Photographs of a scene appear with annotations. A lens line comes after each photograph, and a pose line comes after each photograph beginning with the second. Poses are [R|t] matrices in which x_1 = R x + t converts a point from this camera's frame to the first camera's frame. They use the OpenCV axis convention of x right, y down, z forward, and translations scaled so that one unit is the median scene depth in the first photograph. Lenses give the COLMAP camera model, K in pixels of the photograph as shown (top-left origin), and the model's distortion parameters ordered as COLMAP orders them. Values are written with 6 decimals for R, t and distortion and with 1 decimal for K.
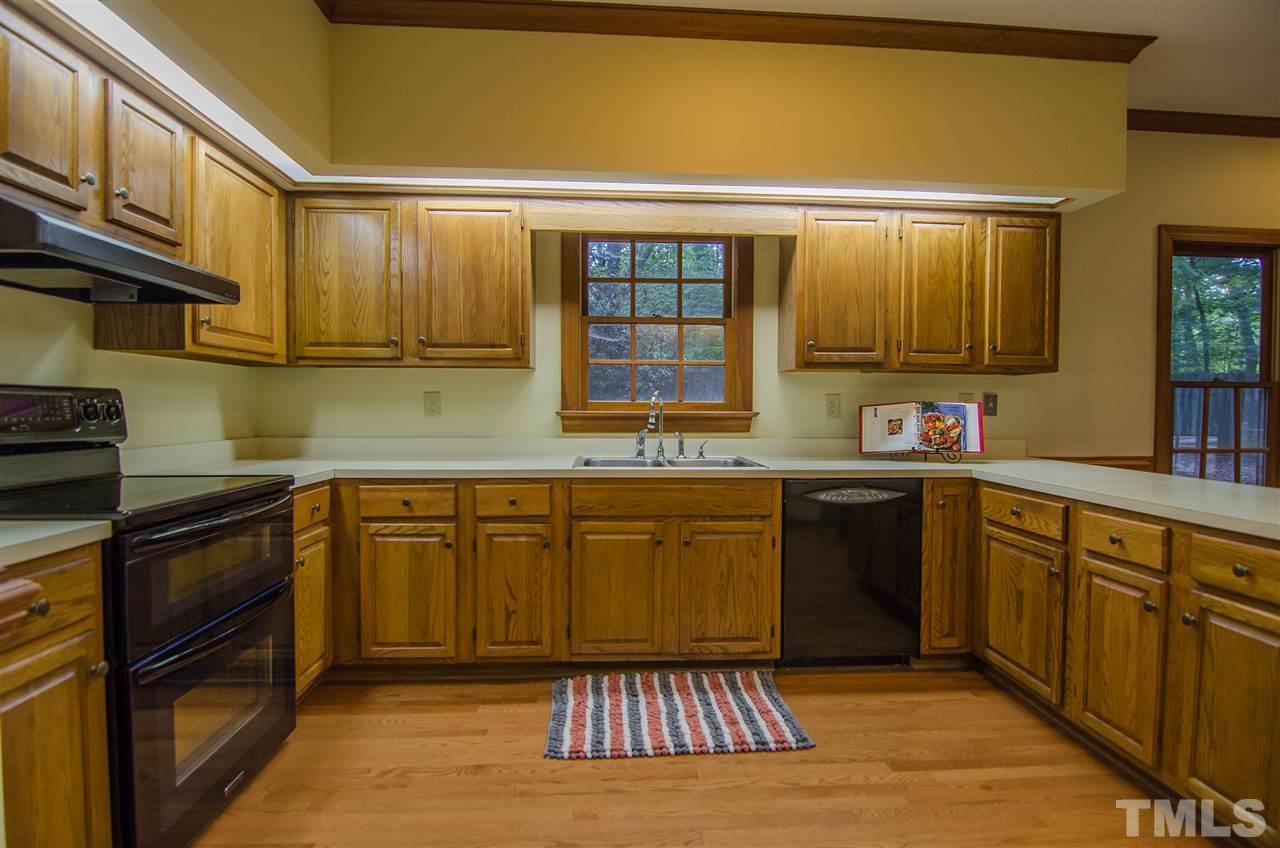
lens RADIAL K [[624.8, 0, 640.8], [0, 624.8, 421.9], [0, 0, 1]] dist [-0.001647, -0.011239]
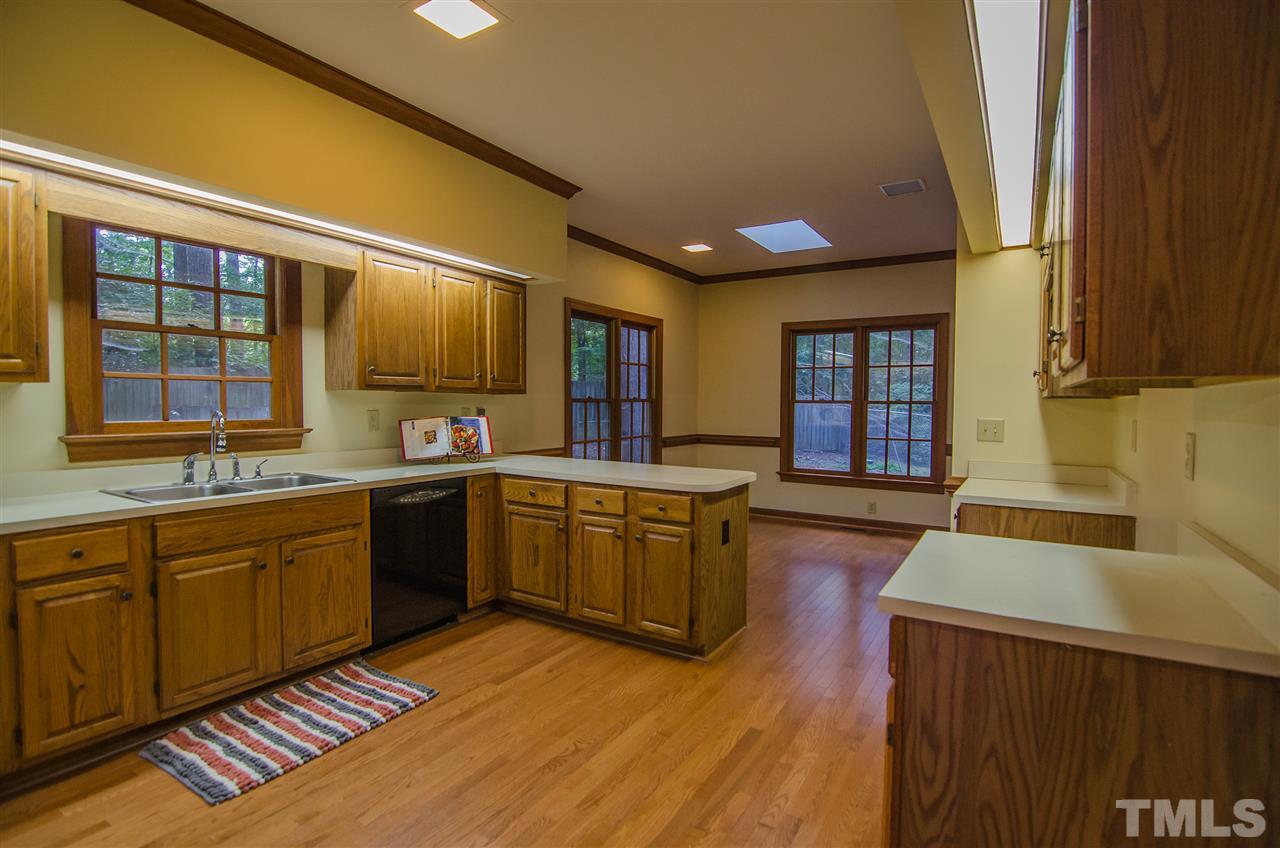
lens RADIAL K [[624.8, 0, 640.8], [0, 624.8, 421.9], [0, 0, 1]] dist [-0.001647, -0.011239]
pose [[0.578741, -0.027216, 0.815057, -0.423375], [0.016683, 0.999629, 0.021533, -0.049303], [-0.815341, 0.001136, 0.578980, -0.070658]]
